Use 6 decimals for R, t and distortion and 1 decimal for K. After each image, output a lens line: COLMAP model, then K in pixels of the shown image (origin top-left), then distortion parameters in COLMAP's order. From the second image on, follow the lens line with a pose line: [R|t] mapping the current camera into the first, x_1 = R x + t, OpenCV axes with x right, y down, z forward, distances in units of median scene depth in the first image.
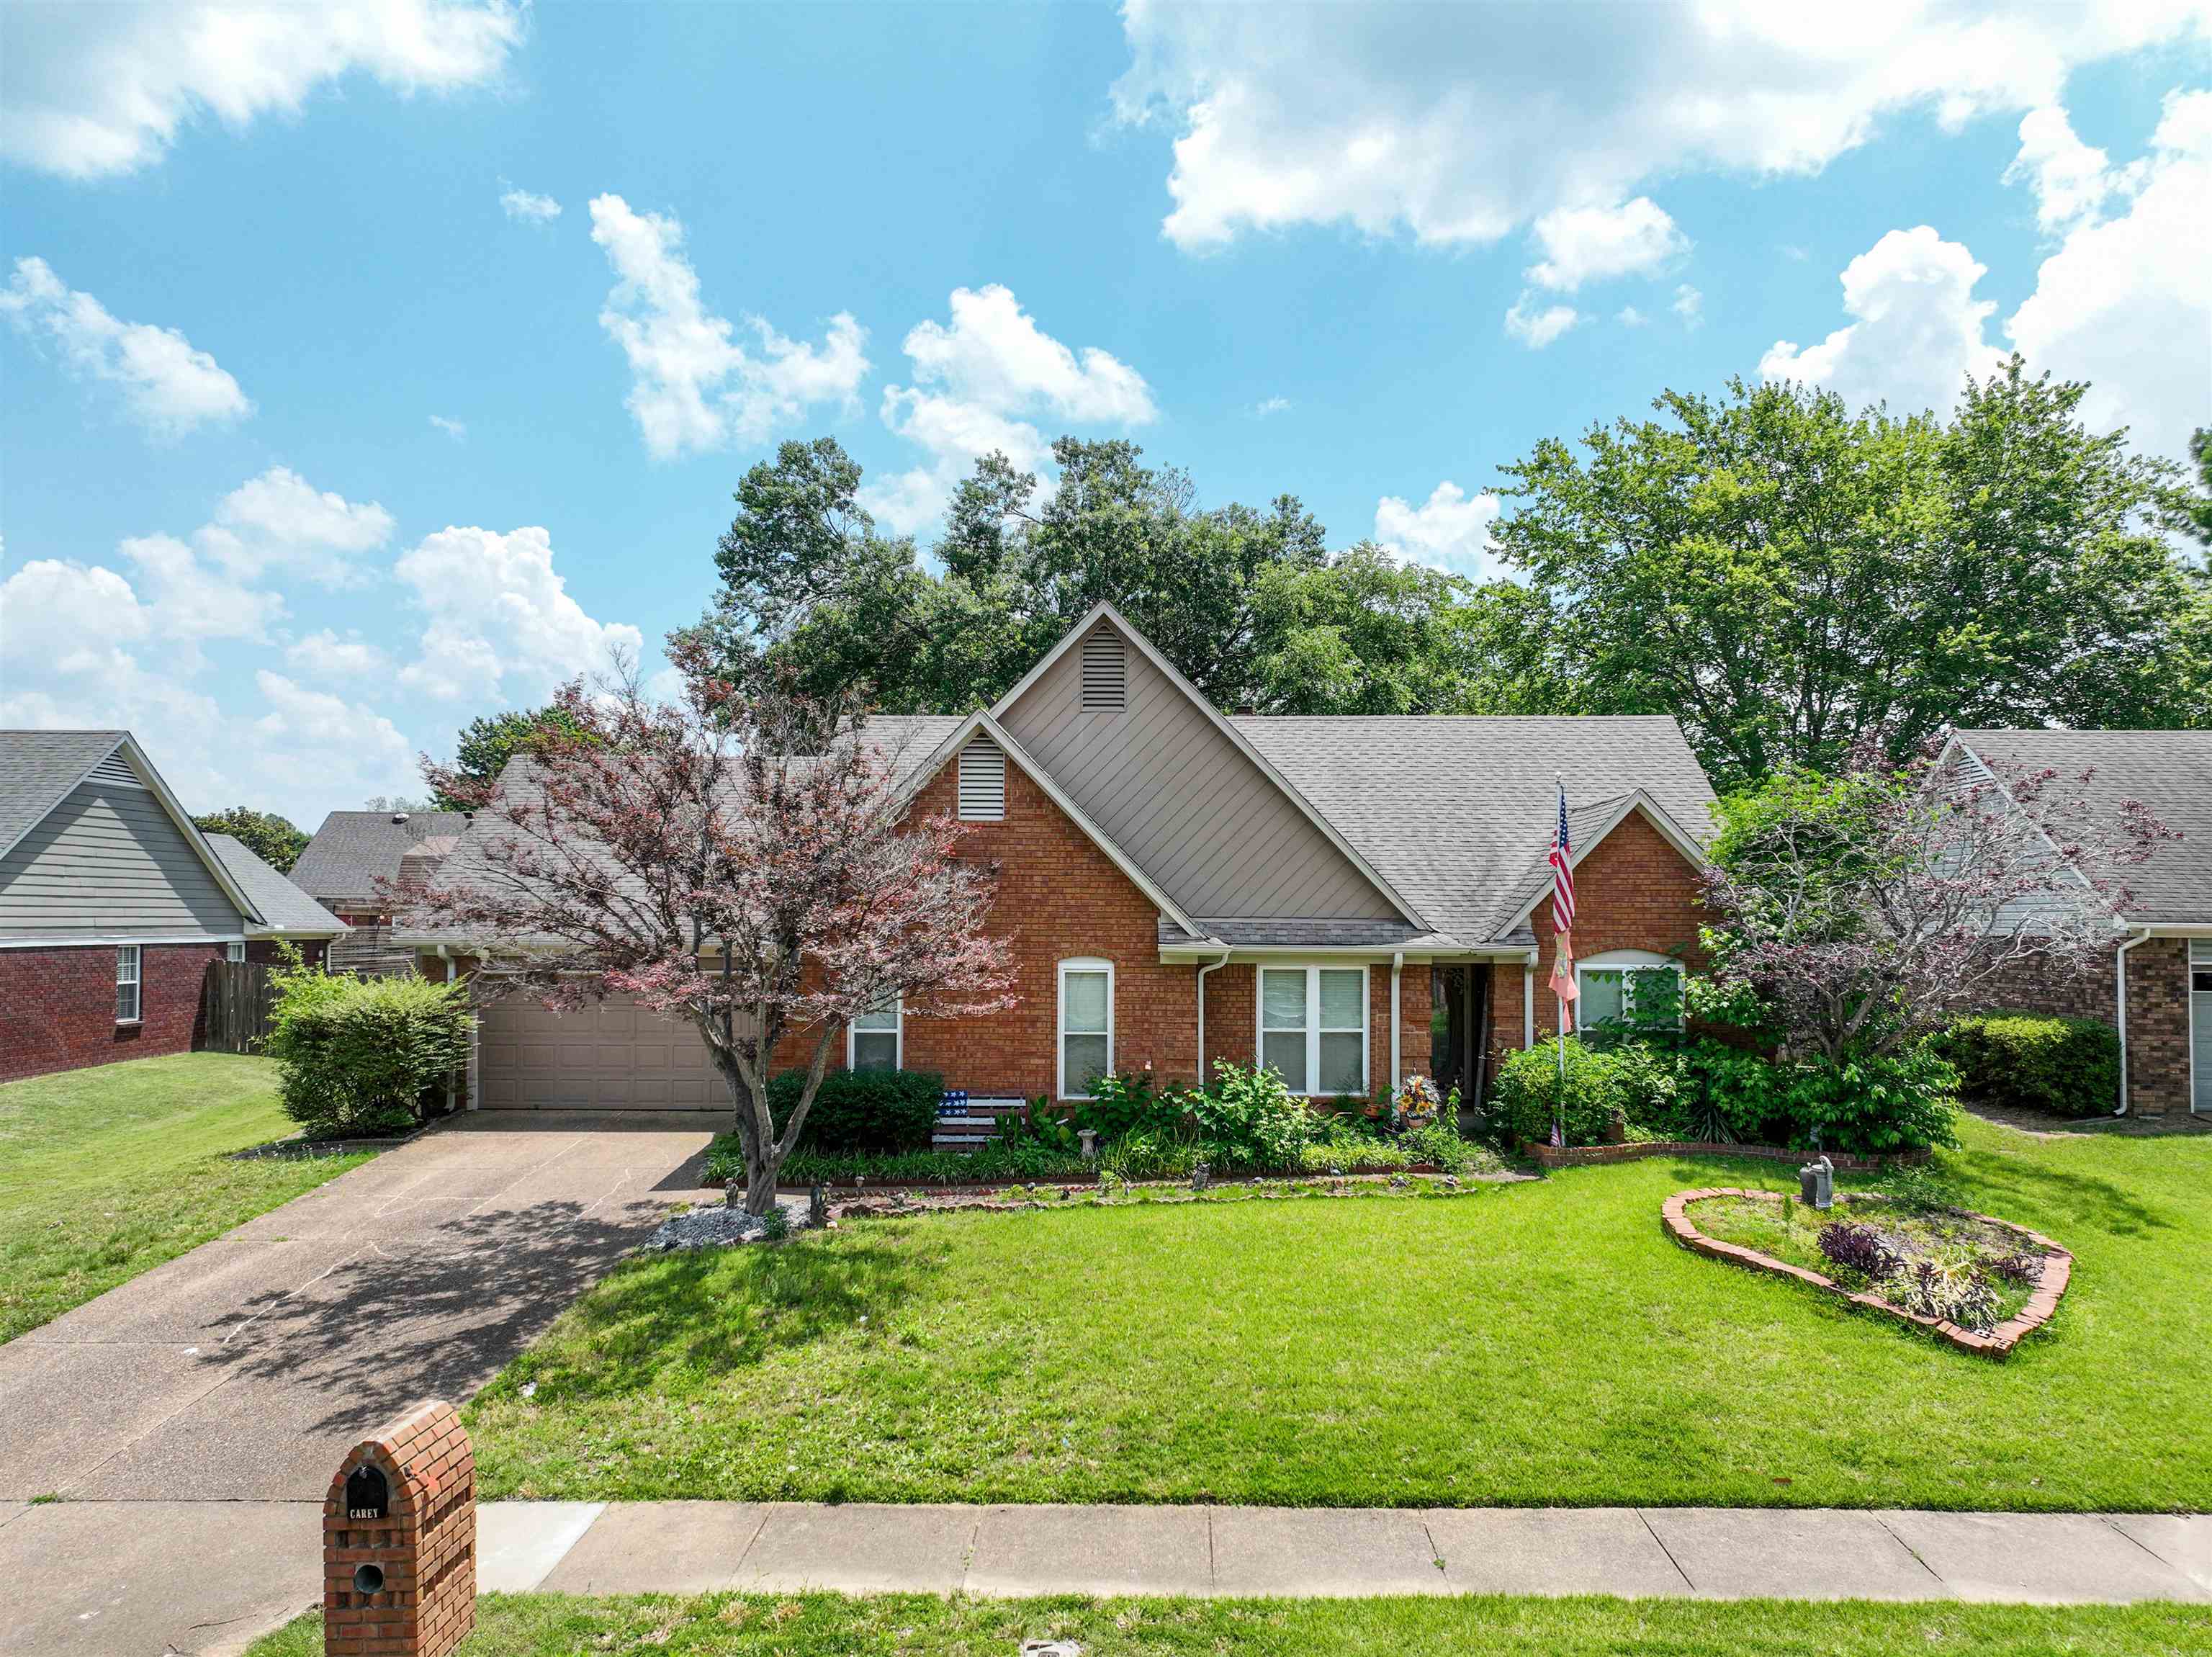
lens RADIAL K [[1525.2, 0, 1106.0], [0, 1525.2, 828.5], [0, 0, 1]] dist [0.007161, 0.003440]
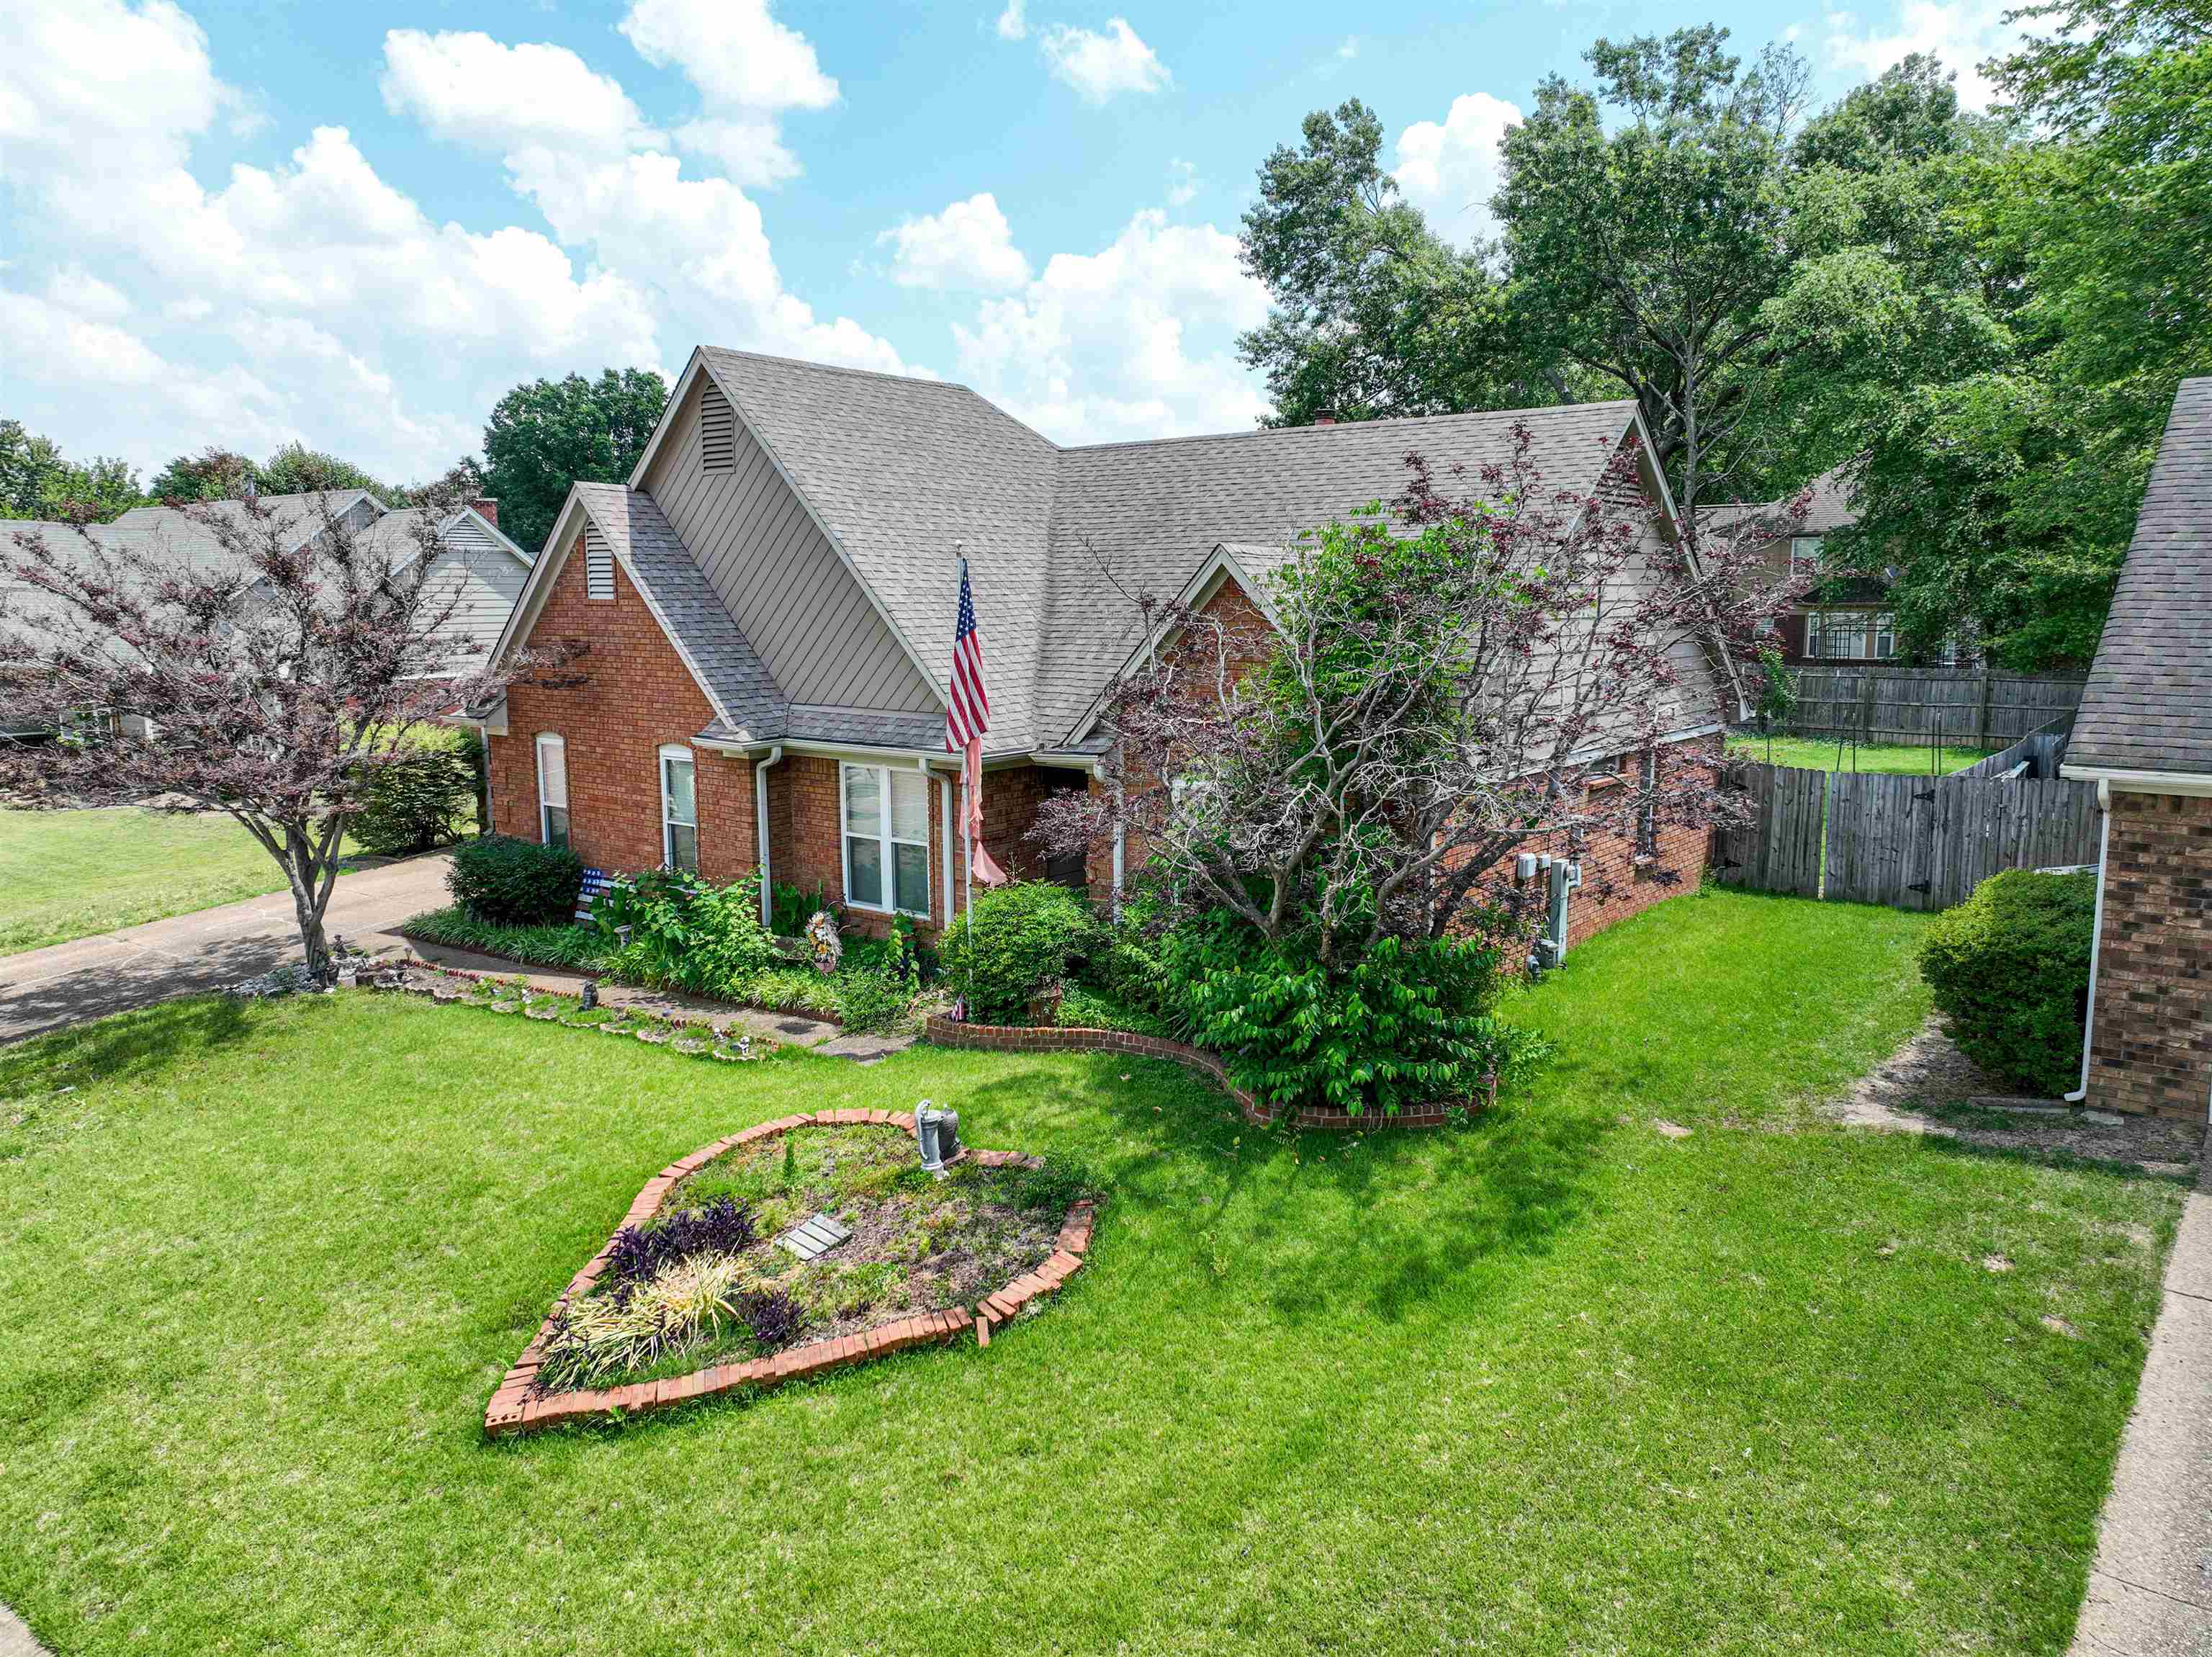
lens RADIAL K [[1525.2, 0, 1106.0], [0, 1525.2, 828.5], [0, 0, 1]] dist [0.007161, 0.003440]
pose [[0.806044, 0.080294, -0.586384, 0.702326], [0.038704, 0.981483, 0.187597, -0.029328], [0.590589, -0.173907, 0.788011, 0.372196]]
